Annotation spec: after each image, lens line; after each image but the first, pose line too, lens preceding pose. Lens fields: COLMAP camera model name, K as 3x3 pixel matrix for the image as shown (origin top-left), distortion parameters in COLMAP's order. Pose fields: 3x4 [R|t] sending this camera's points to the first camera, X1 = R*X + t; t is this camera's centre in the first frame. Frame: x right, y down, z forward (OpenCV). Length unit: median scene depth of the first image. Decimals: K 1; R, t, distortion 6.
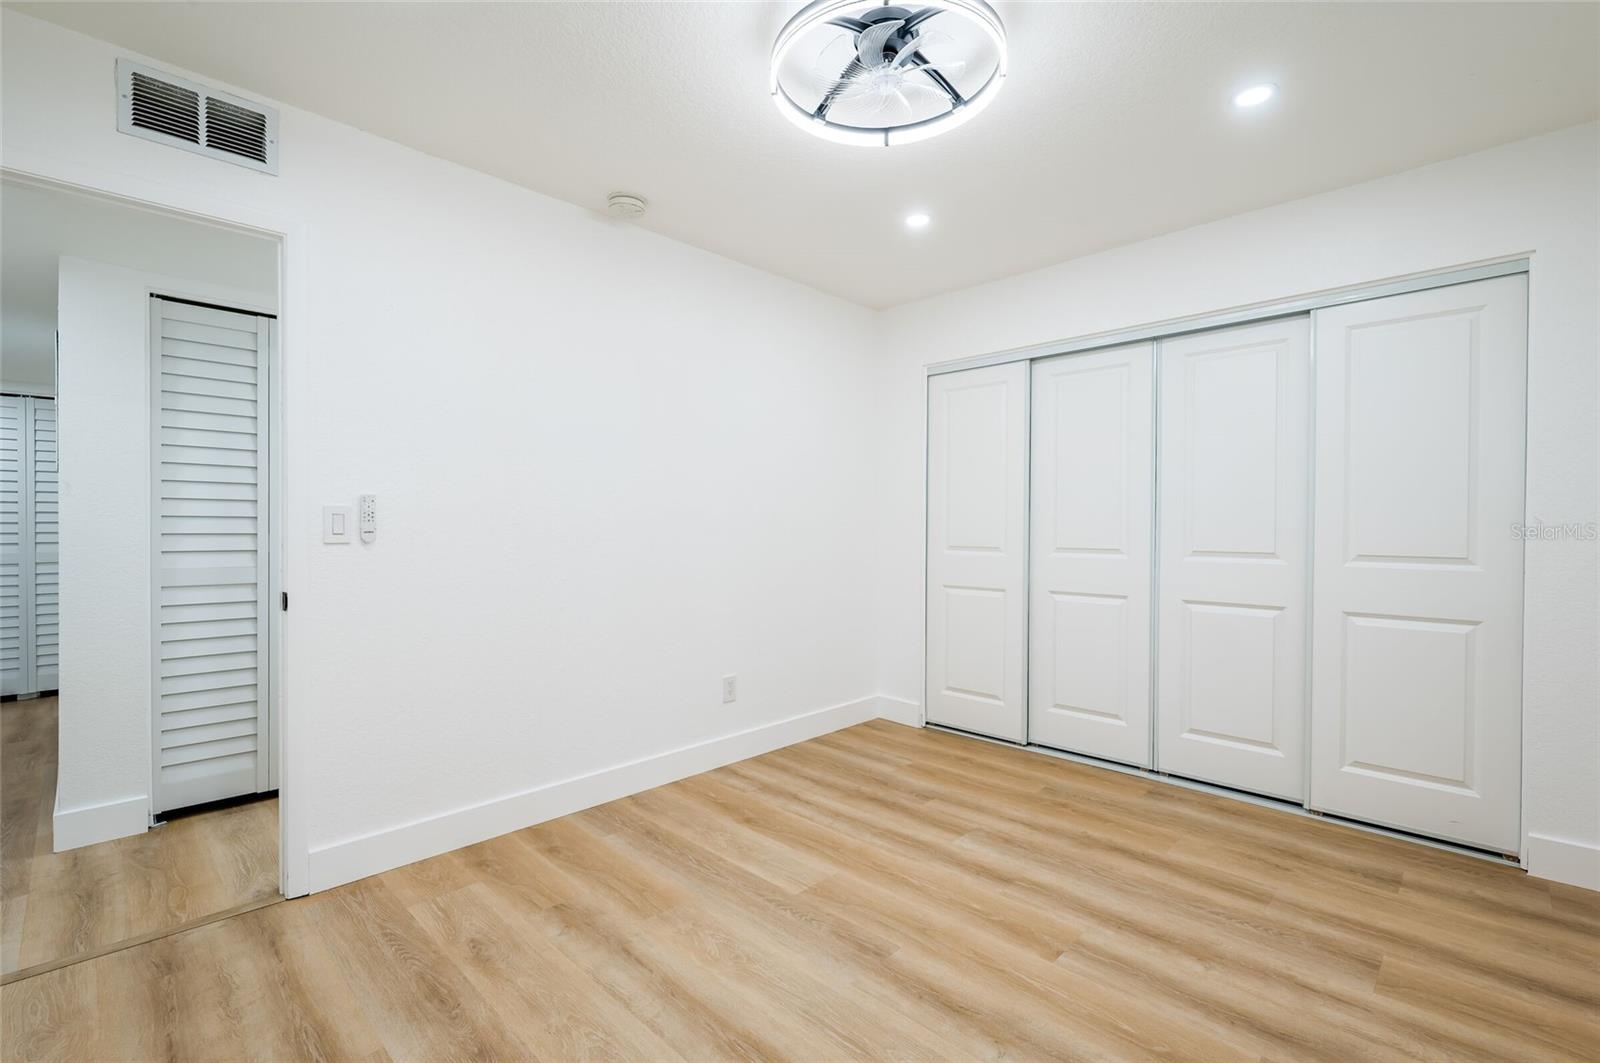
lens RADIAL K [[703.6, 0, 800.0], [0, 703.6, 531.5], [0, 0, 1]] dist [-0.002463, 0.000293]
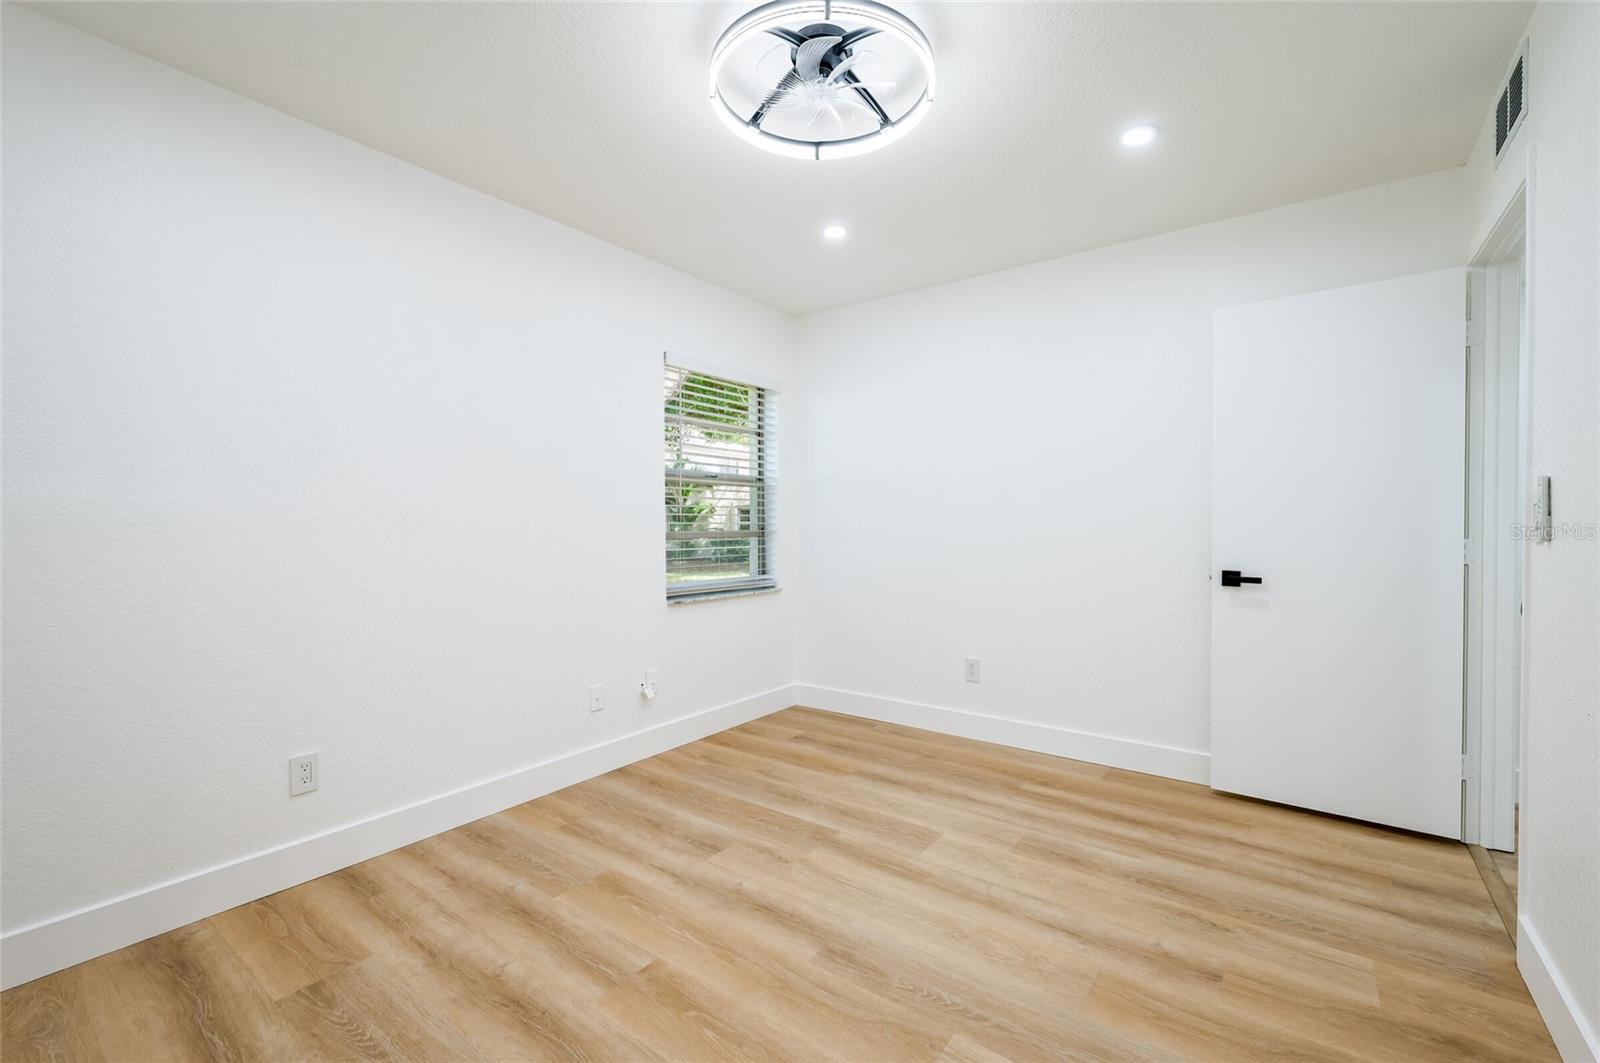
lens RADIAL K [[678.6, 0, 802.2], [0, 678.6, 530.8], [0, 0, 1]] dist [0.002513, -0.000749]
pose [[-0.990521, 0.002469, -0.137339, 0.216669], [0.000342, 0.999880, 0.015509, -0.007019], [0.137361, 0.015315, -0.990403, 1.486998]]
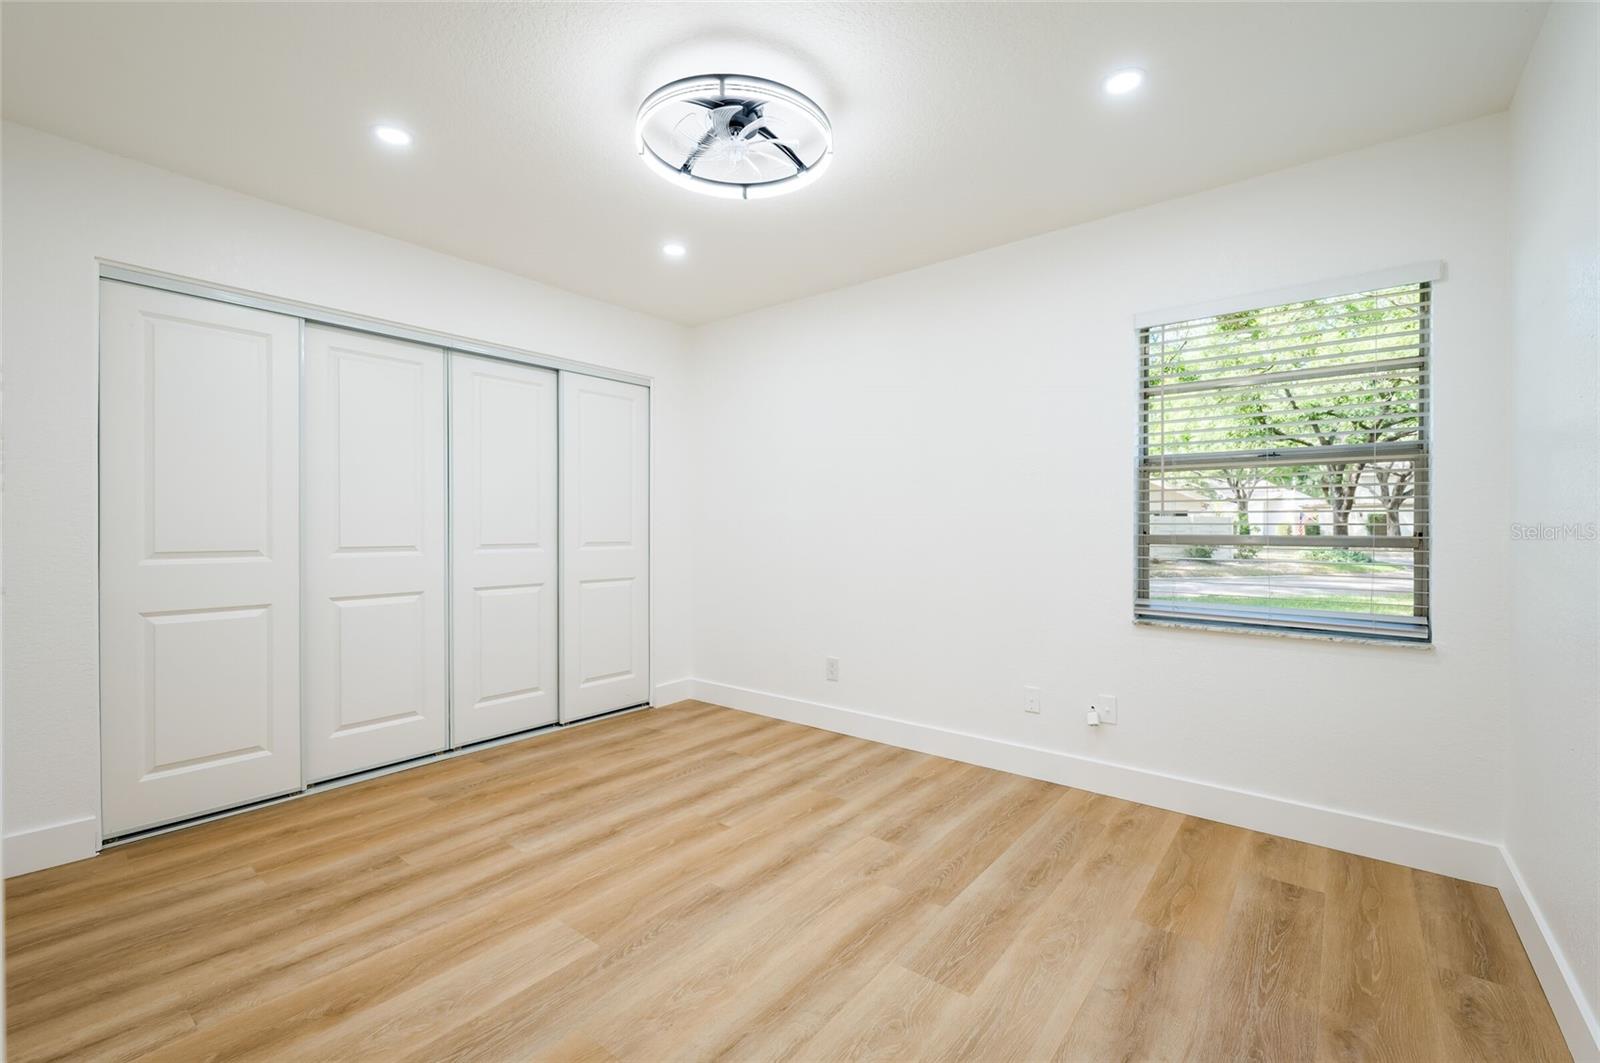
lens RADIAL K [[678.6, 0, 802.2], [0, 678.6, 530.8], [0, 0, 1]] dist [0.002513, -0.000749]
pose [[-0.098334, -0.009793, 0.995105, -0.774485], [0.004520, 0.999937, 0.010287, -0.005284], [-0.995143, 0.005509, -0.098284, 0.744355]]
